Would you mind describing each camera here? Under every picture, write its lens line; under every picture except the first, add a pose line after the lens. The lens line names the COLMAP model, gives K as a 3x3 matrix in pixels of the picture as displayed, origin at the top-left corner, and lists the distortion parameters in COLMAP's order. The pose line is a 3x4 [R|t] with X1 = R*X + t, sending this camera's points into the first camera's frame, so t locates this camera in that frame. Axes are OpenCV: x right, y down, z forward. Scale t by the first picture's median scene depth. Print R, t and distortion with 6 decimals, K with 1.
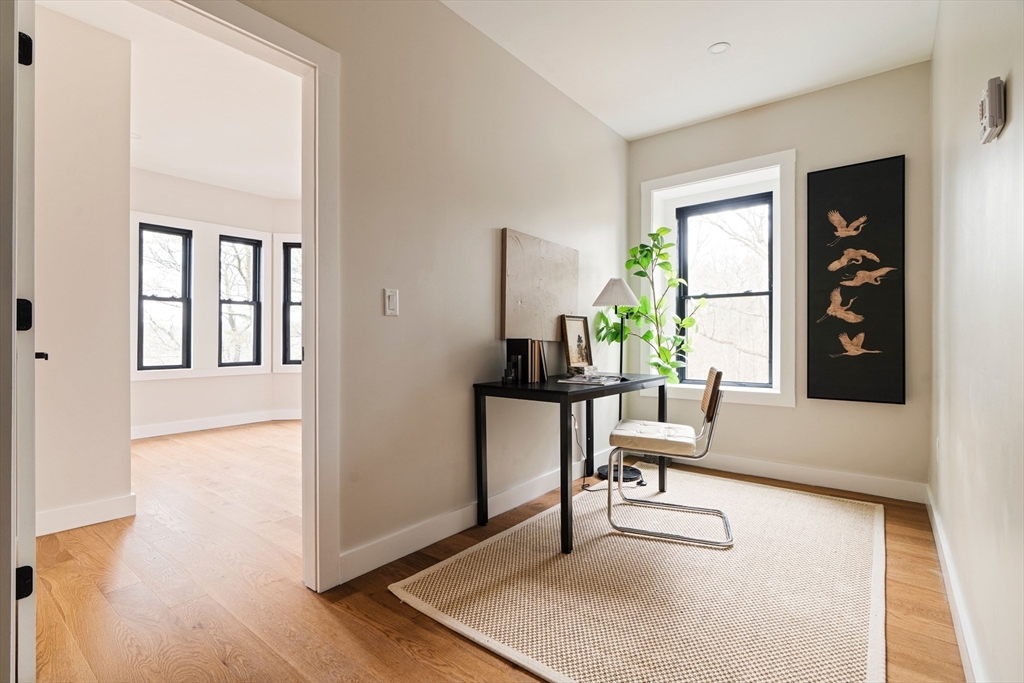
lens RADIAL K [[474.1, 0, 510.9], [0, 474.1, 338.0], [0, 0, 1]] dist [-0.002770, 0.000371]
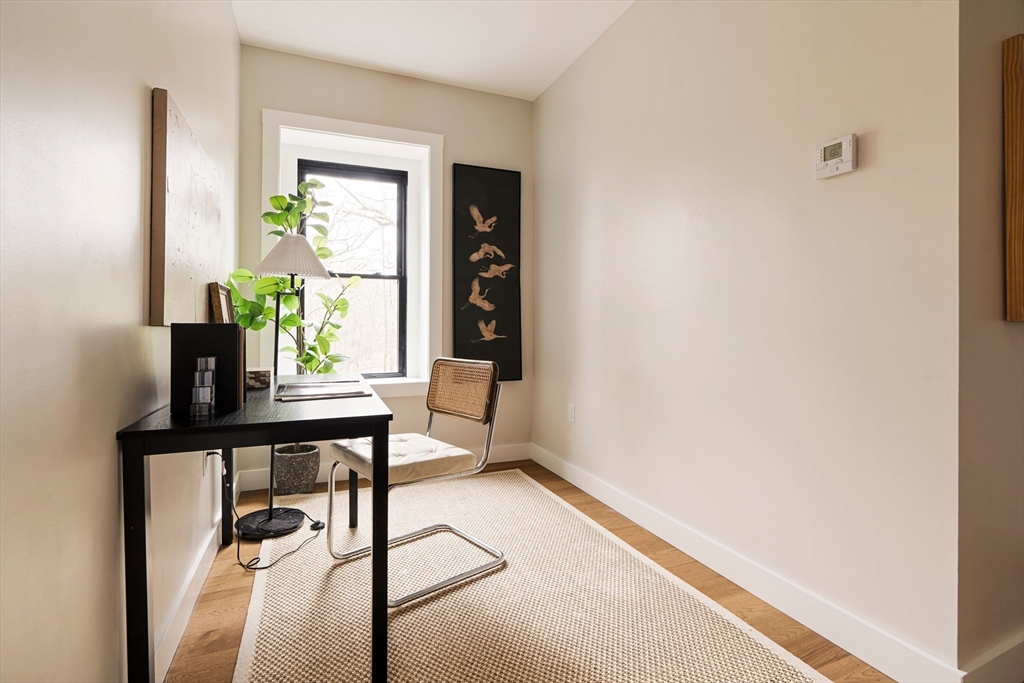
lens RADIAL K [[480.1, 0, 498.0], [0, 480.1, 325.2], [0, 0, 1]] dist [-0.002347, -0.000003]
pose [[0.487643, 0.001509, 0.873042, -0.238647], [0.000586, 0.999998, -0.002056, 0.003535], [-0.873043, 0.001515, 0.487641, 0.425822]]
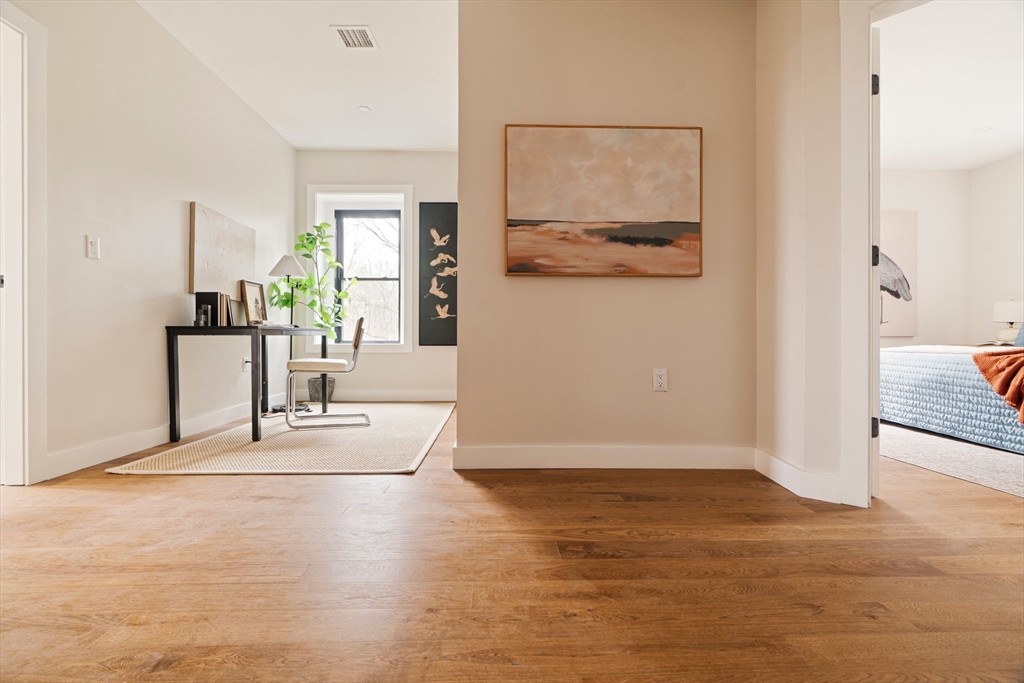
lens RADIAL K [[474.1, 0, 510.9], [0, 474.1, 338.0], [0, 0, 1]] dist [-0.002770, 0.000371]
pose [[0.768350, 0.003446, 0.640020, -0.147761], [-0.000759, 0.999990, -0.004473, 0.111151], [-0.640029, 0.002951, 0.768345, -0.410758]]
